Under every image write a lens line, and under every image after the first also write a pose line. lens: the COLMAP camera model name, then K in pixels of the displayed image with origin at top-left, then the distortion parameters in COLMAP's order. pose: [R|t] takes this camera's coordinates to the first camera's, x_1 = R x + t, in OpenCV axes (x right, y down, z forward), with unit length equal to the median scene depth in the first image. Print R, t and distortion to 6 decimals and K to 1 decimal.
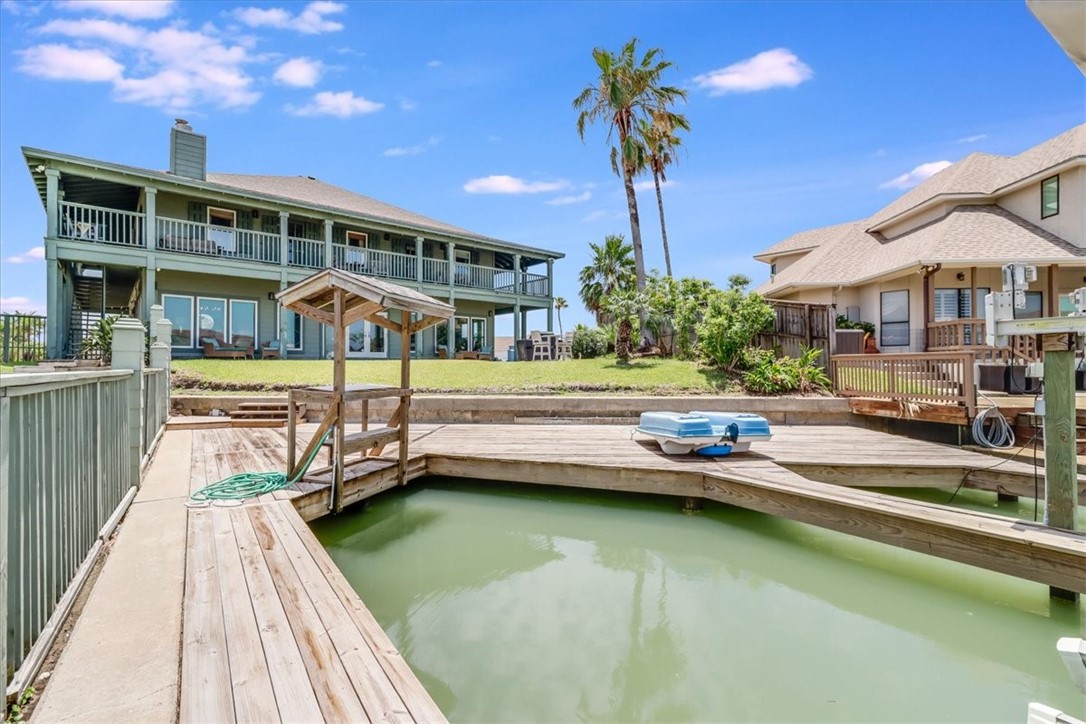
lens RADIAL K [[502.5, 0, 543.0], [0, 502.5, 362.0], [0, 0, 1]] dist [-0.001091, -0.000425]
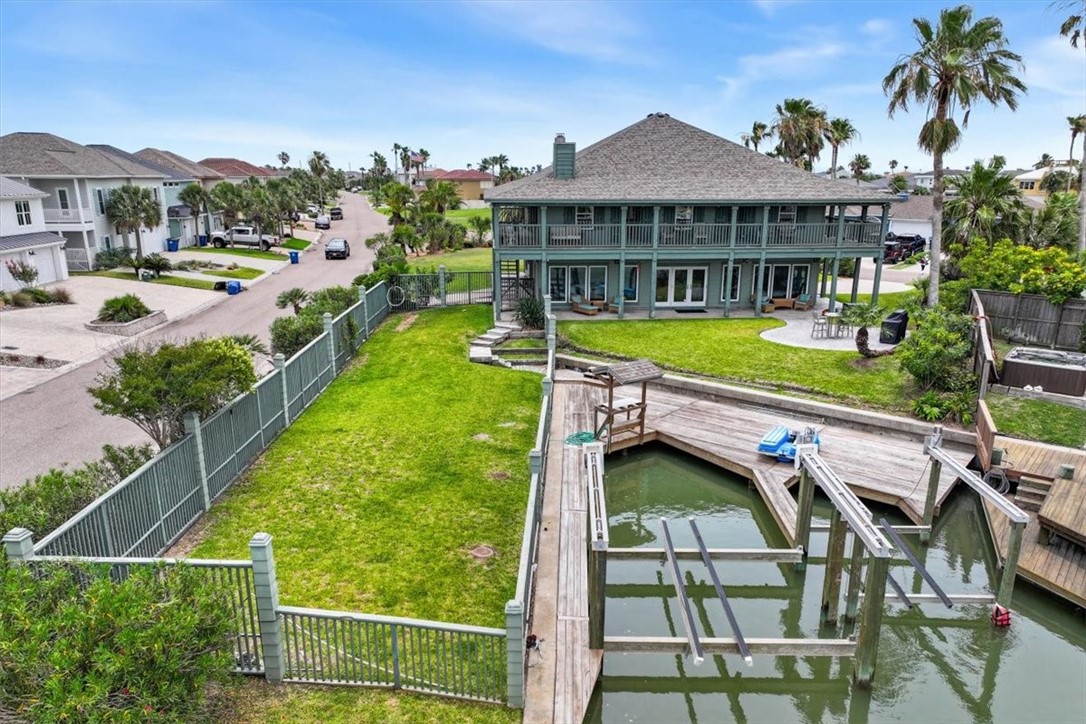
lens RADIAL K [[745.8, 0, 543.0], [0, 745.8, 362.0], [0, 0, 1]] dist [0.001197, 0.000301]
pose [[0.800761, 0.142209, -0.581858, 1.242059], [0.000647, 0.971202, 0.238257, -0.899450], [0.598984, -0.191163, 0.777609, -1.762623]]
